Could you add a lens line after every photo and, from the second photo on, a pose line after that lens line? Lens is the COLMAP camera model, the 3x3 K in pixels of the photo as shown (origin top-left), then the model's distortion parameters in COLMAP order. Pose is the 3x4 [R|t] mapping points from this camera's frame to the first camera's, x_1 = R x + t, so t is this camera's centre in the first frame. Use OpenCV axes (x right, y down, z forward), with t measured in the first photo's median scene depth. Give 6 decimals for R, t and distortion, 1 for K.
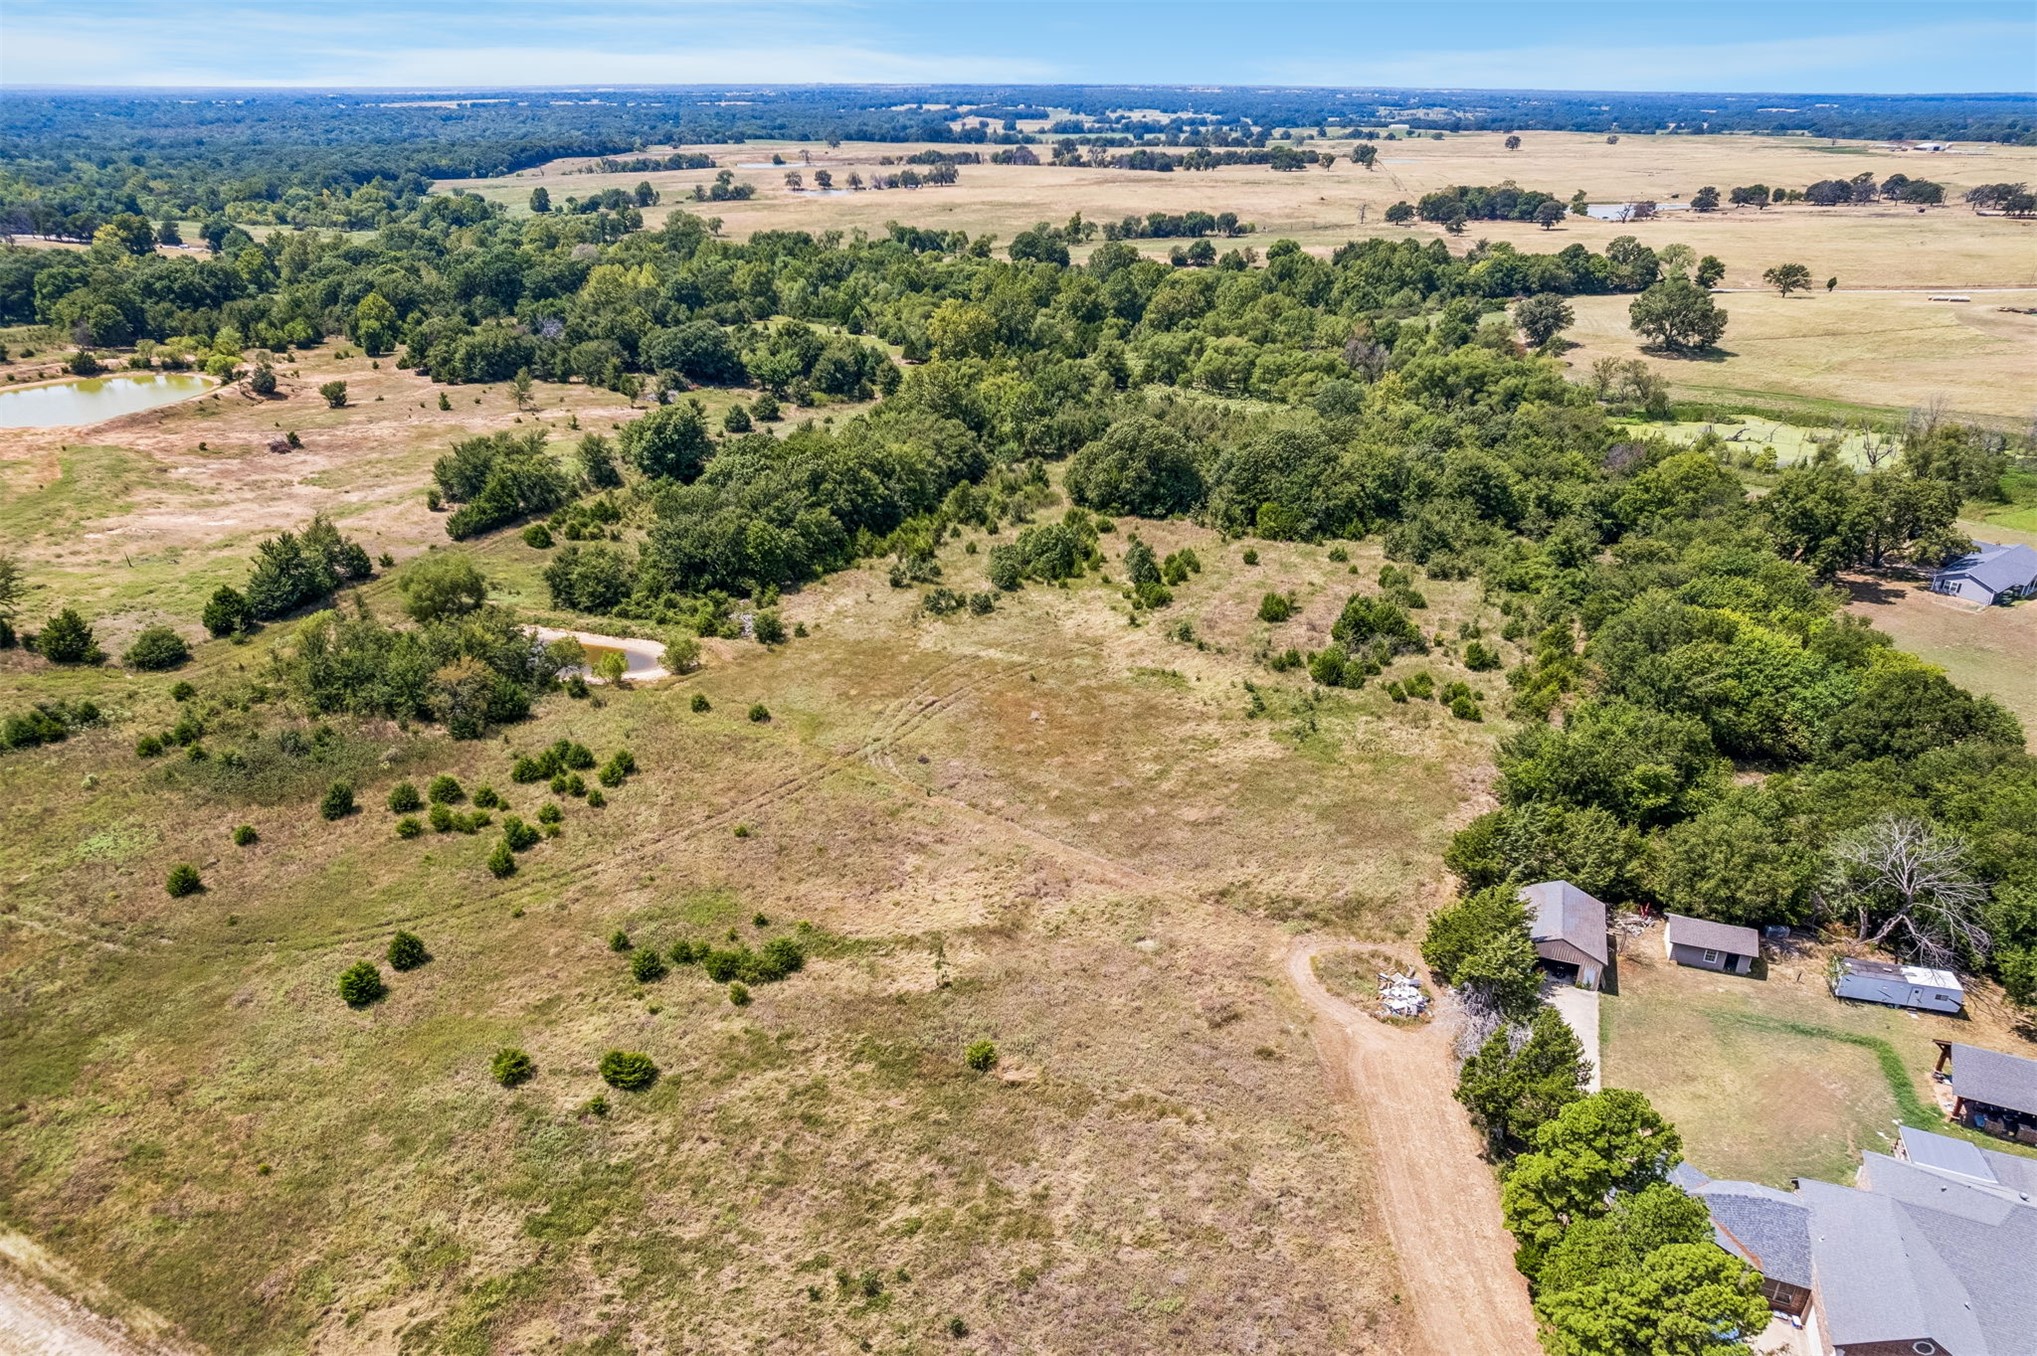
lens RADIAL K [[1368.9, 0, 1023.9], [0, 1368.9, 649.0], [0, 0, 1]] dist [-0.097635, 0.101042]
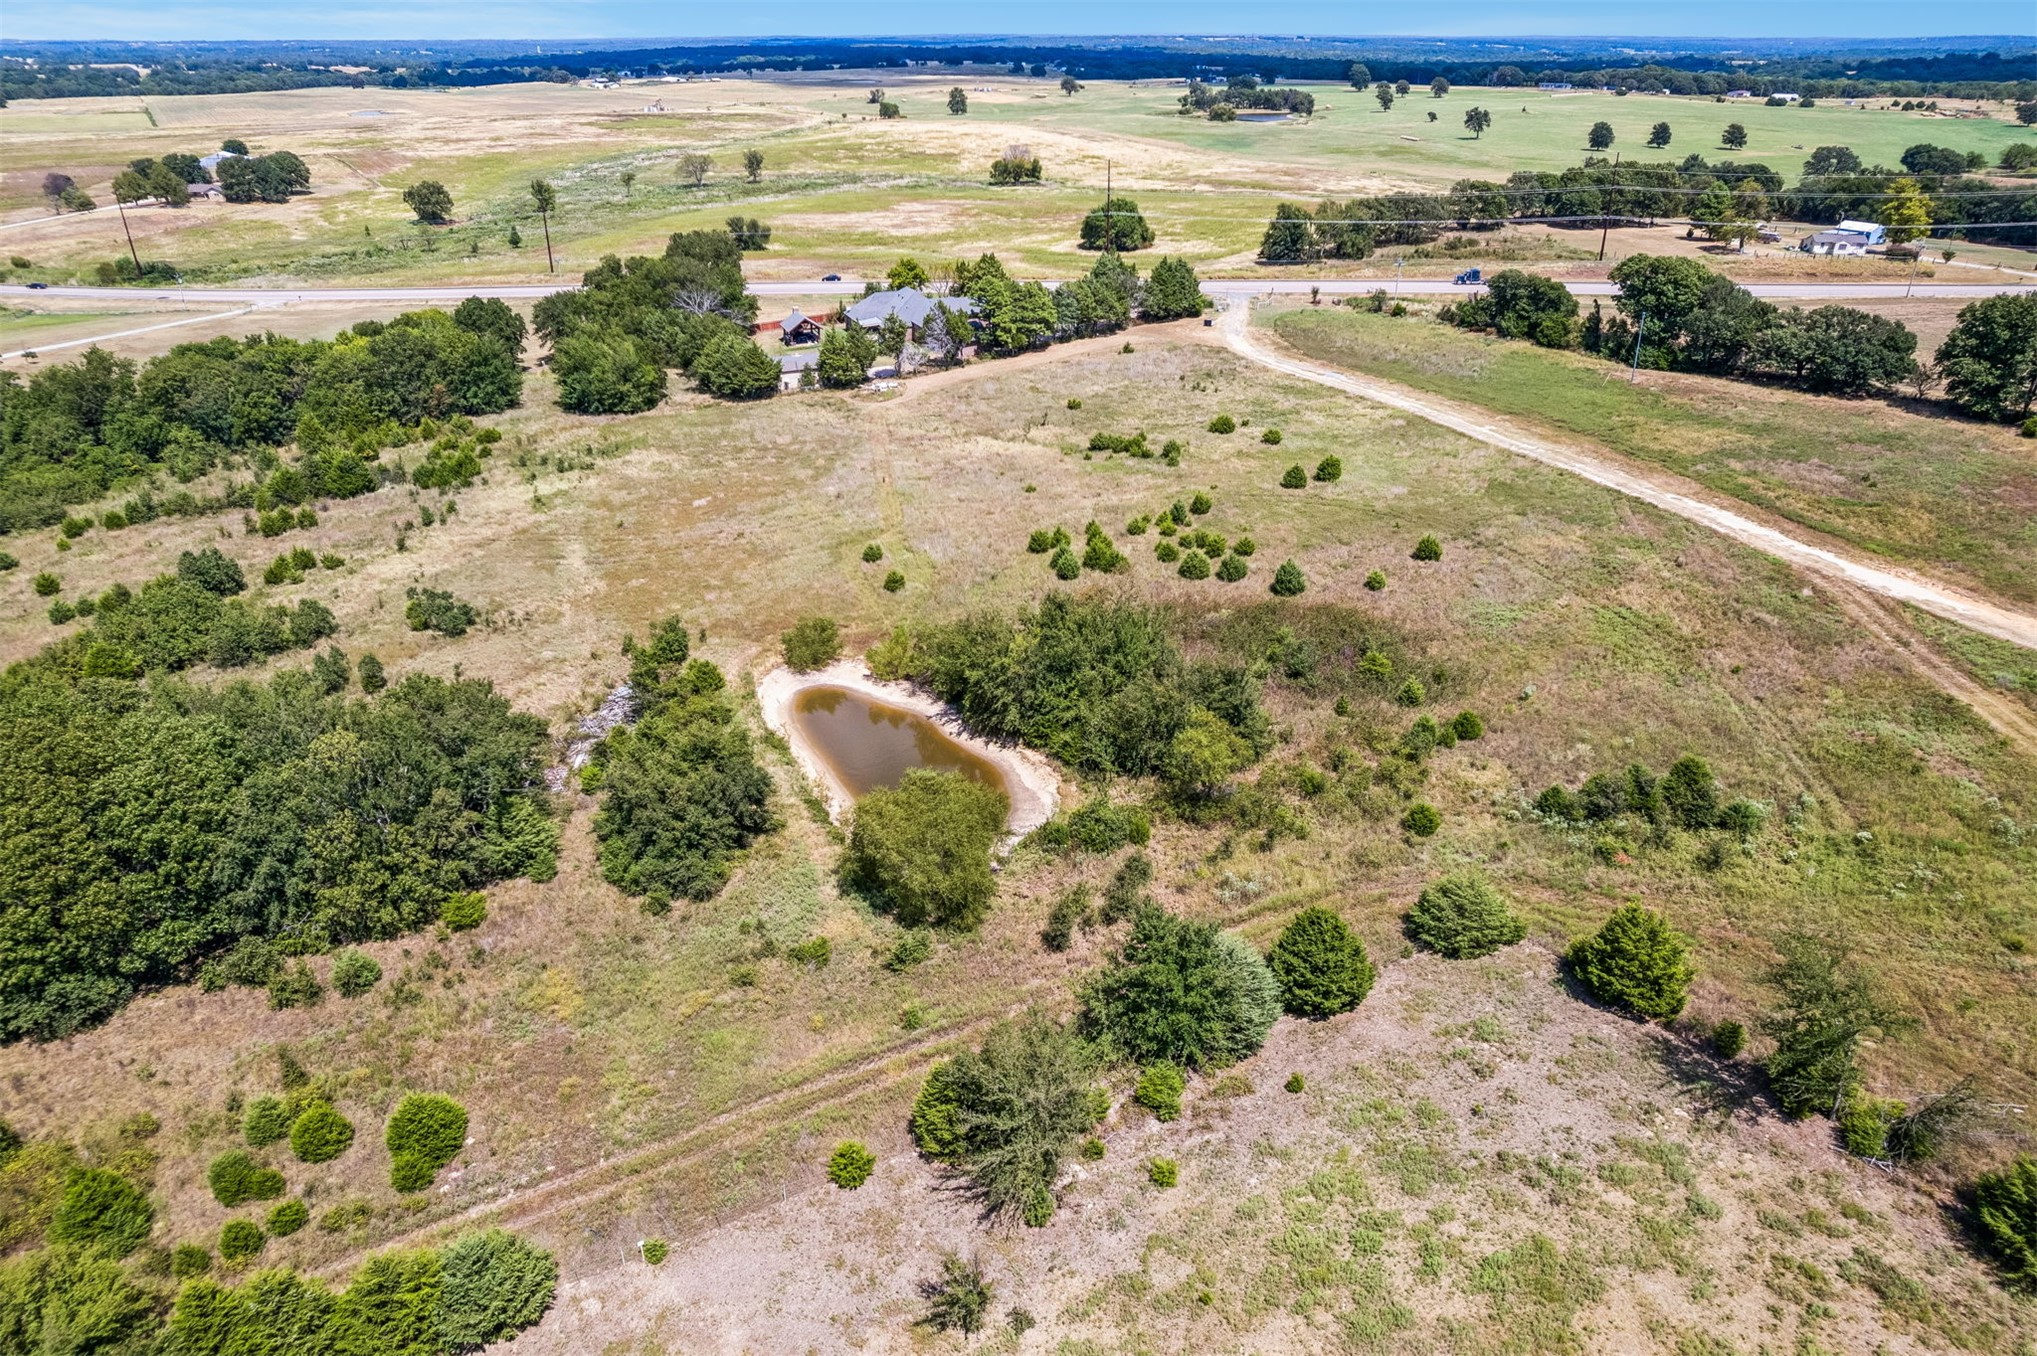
lens RADIAL K [[1368.9, 0, 1023.9], [0, 1368.9, 649.0], [0, 0, 1]] dist [-0.097635, 0.101042]
pose [[-0.691831, -0.308137, 0.653009, -0.171188], [0.279191, 0.719875, 0.635478, -0.089872], [-0.665900, 0.621958, -0.412003, 0.256763]]
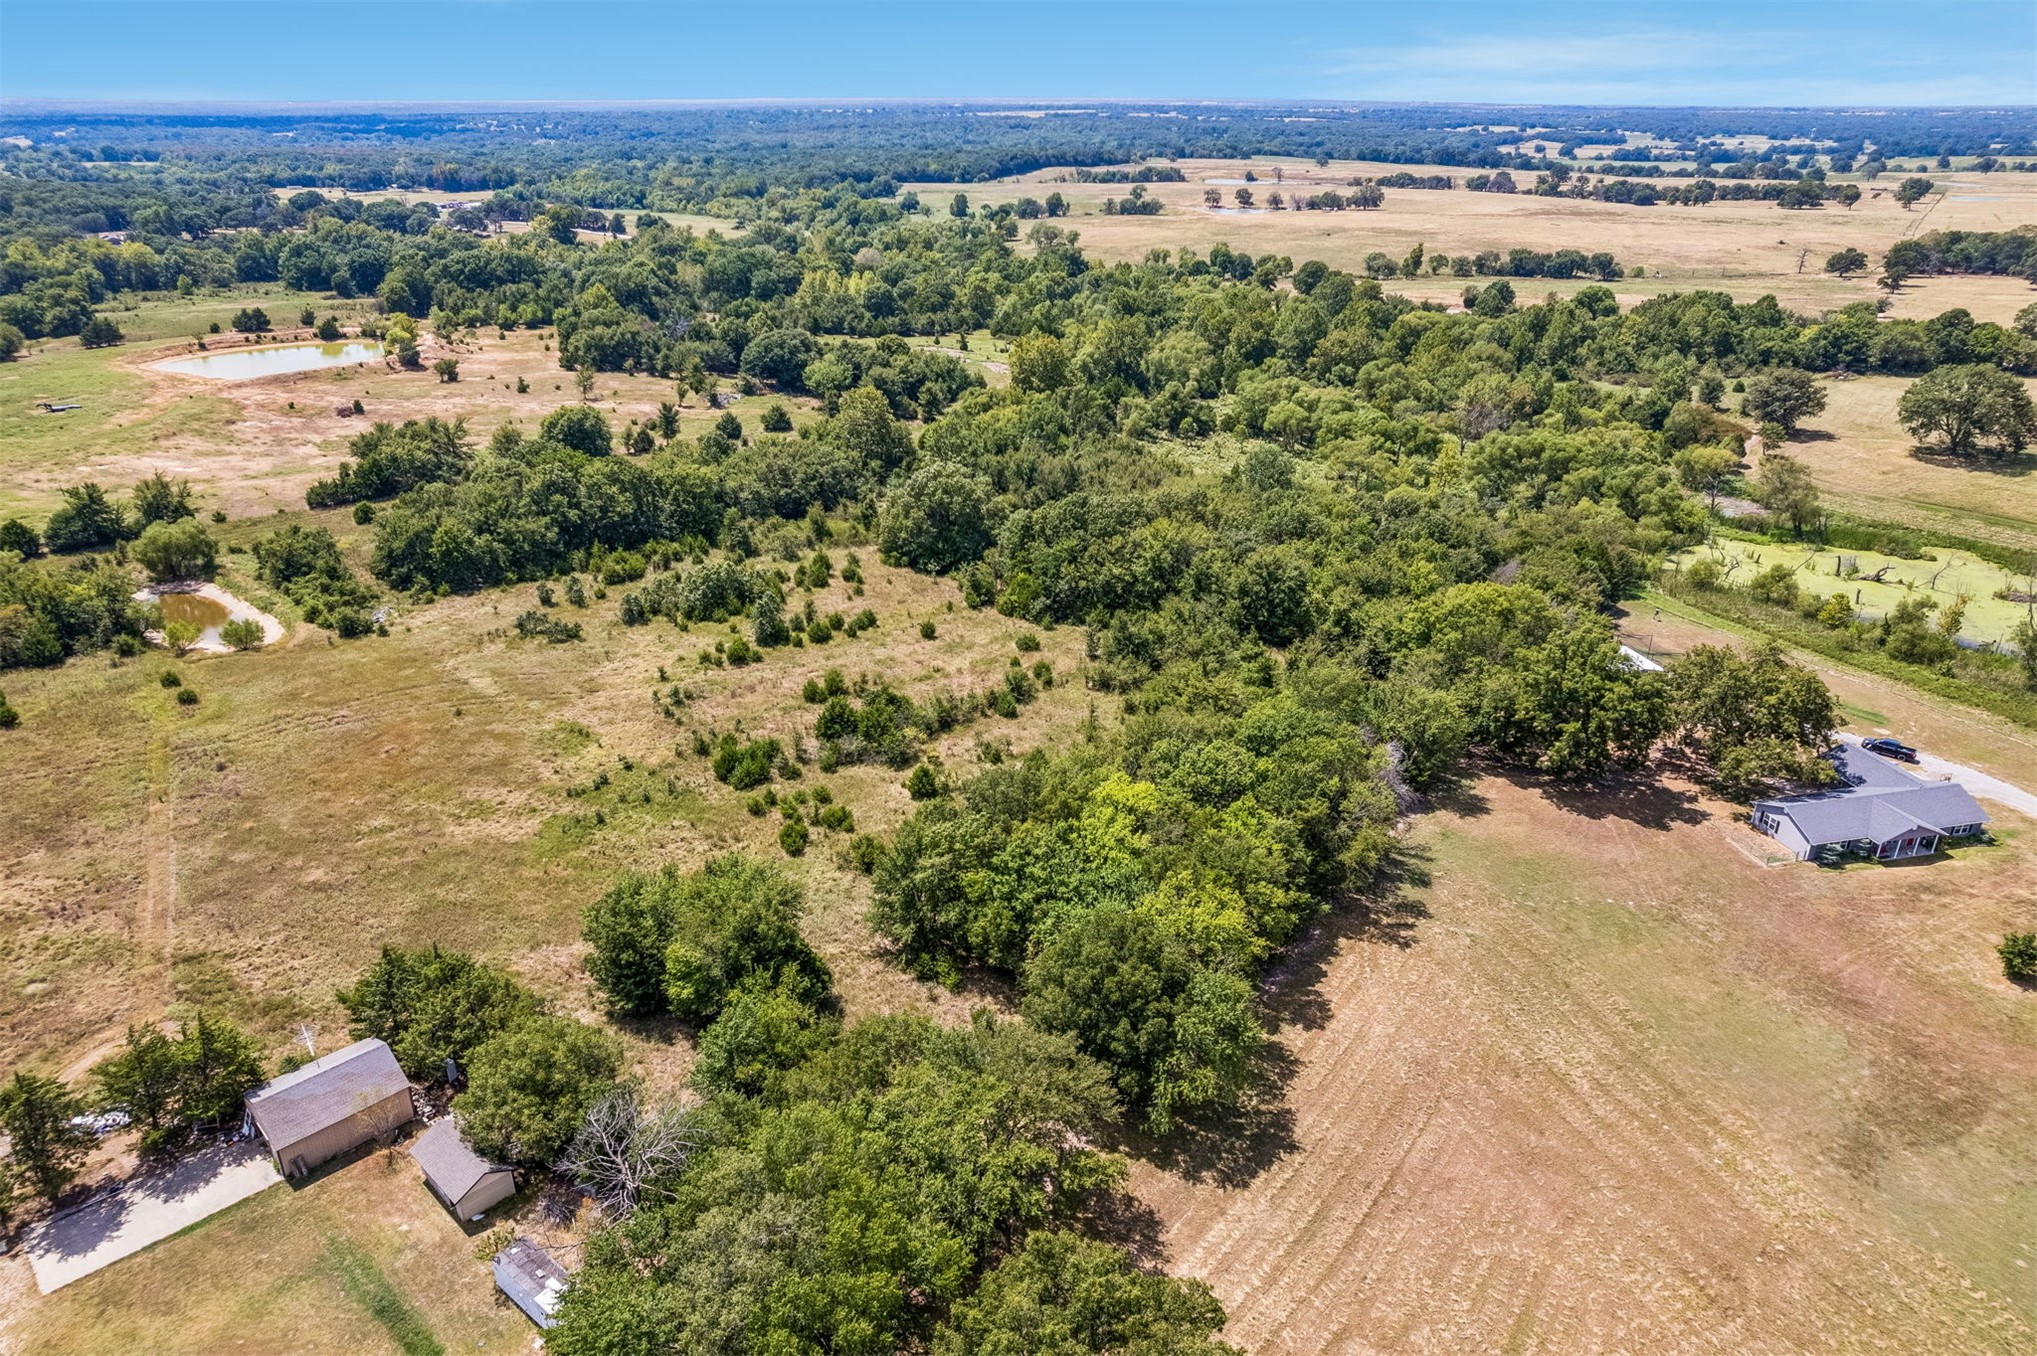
lens RADIAL K [[1368.9, 0, 1023.9], [0, 1368.9, 649.0], [0, 0, 1]] dist [-0.097635, 0.101042]
pose [[0.910590, 0.157319, -0.382201, 0.152011], [-0.161289, 0.986665, 0.021854, -0.022675], [0.380542, 0.041745, 0.923821, 0.052549]]
